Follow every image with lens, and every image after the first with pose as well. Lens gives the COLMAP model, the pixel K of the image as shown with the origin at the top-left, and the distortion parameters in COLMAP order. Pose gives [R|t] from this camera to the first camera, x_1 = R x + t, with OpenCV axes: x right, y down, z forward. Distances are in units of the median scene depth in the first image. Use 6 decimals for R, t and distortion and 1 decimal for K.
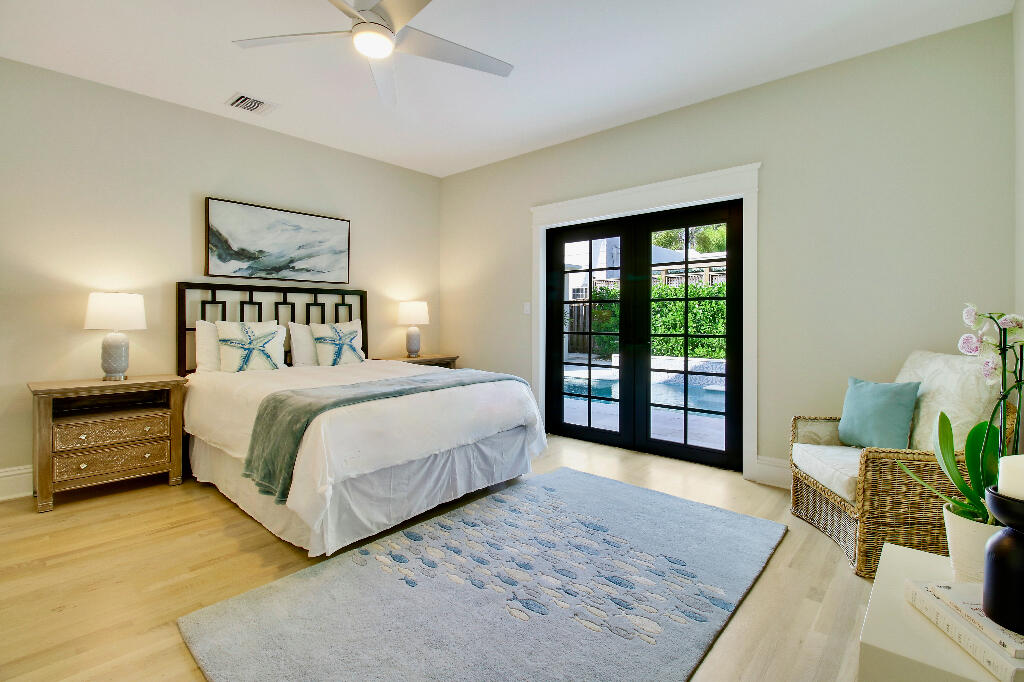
lens RADIAL K [[489.3, 0, 512.6], [0, 489.3, 336.7], [0, 0, 1]] dist [0.001285, -0.000119]
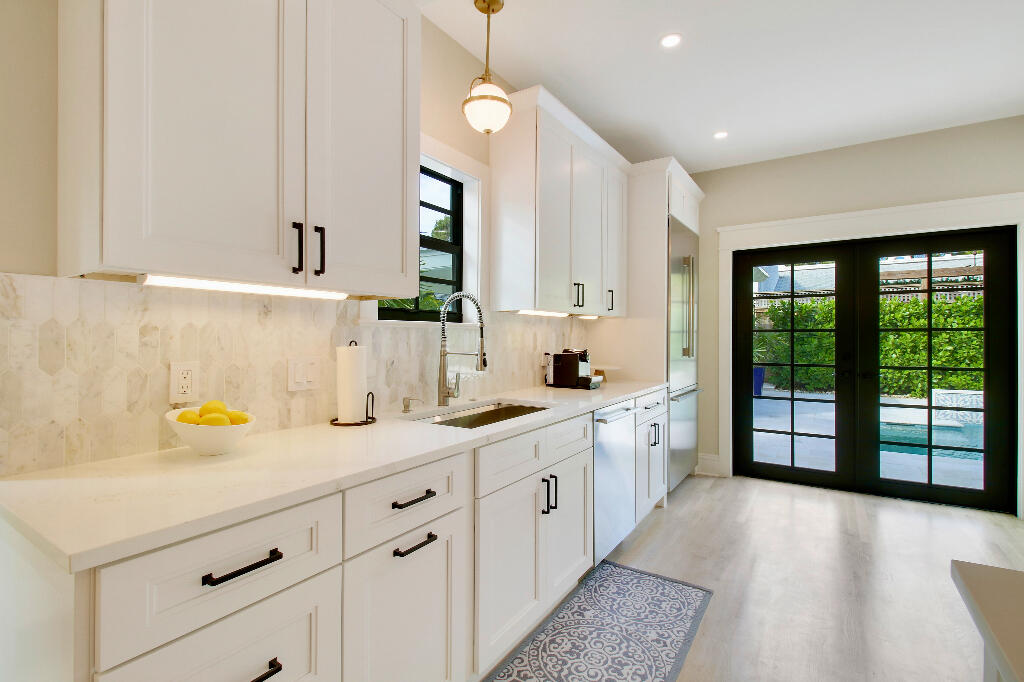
lens RADIAL K [[489.3, 0, 512.6], [0, 489.3, 336.7], [0, 0, 1]] dist [0.001285, -0.000119]
pose [[0.988492, 0.008525, 0.151031, -0.551333], [-0.000833, 0.998702, -0.050918, -0.012116], [-0.151269, 0.050206, 0.987217, 0.178679]]
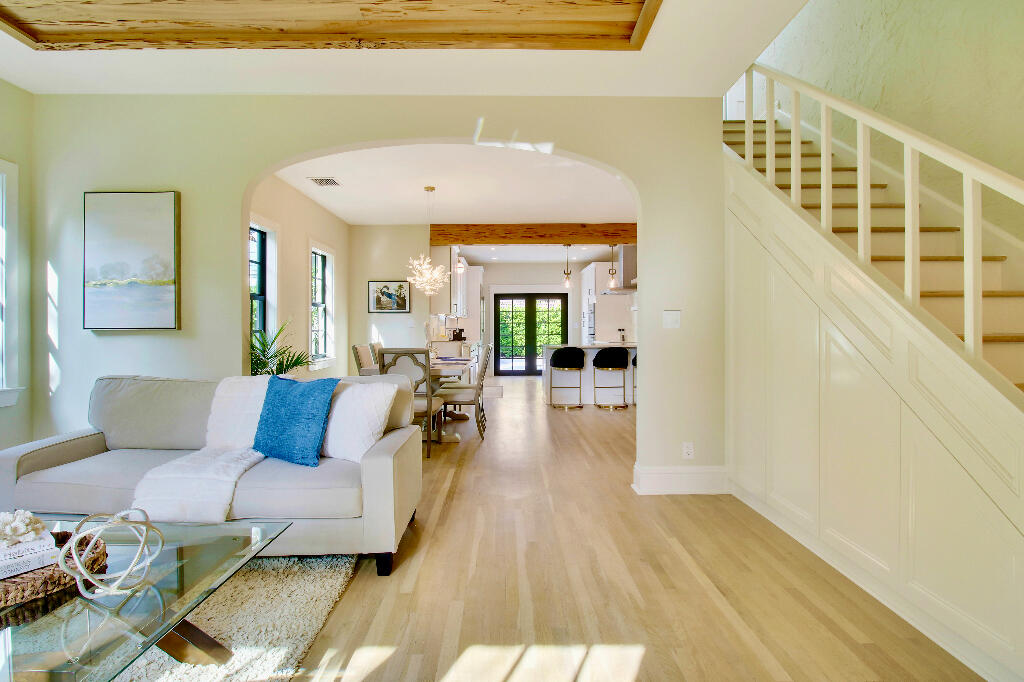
lens RADIAL K [[502.6, 0, 511.6], [0, 502.6, 334.3], [0, 0, 1]] dist [-0.000258, -0.020557]
pose [[0.740203, -0.000185, 0.672384, -1.814329], [0.029503, 0.999046, -0.032203, 0.084016], [-0.671736, 0.043674, 0.739502, -1.088776]]
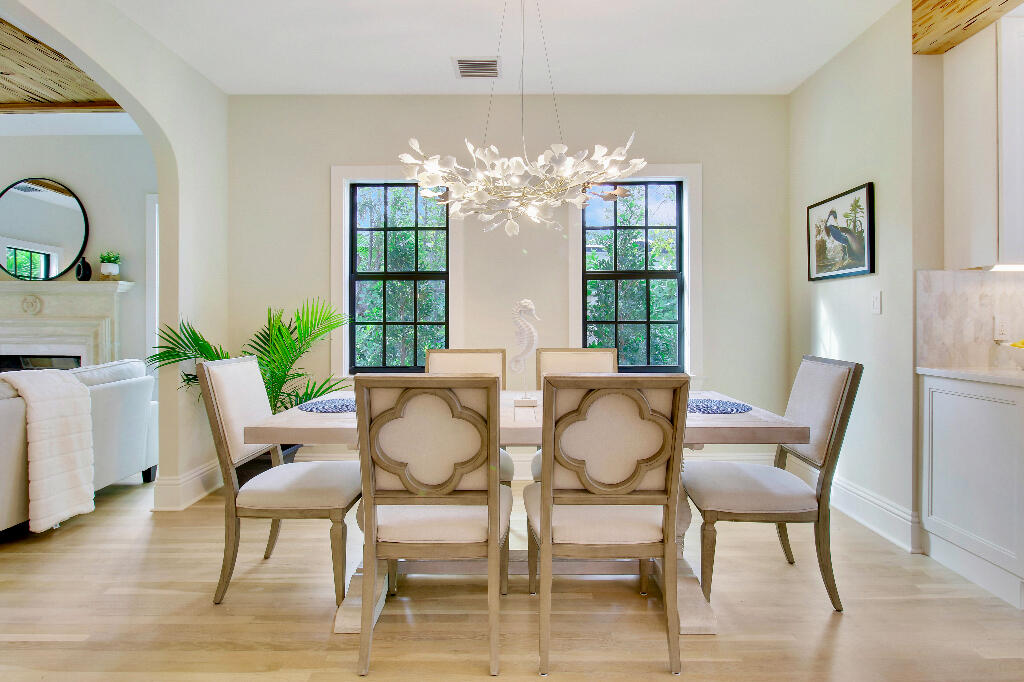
lens RADIAL K [[530.2, 0, 515.1], [0, 530.2, 313.3], [0, 0, 1]] dist [0.001744, 0.000015]
pose [[0.668329, 0.000313, -0.743866, -0.648846], [-0.037849, 0.998719, -0.033585, 0.028246], [0.742902, 0.050600, 0.667485, -0.284354]]
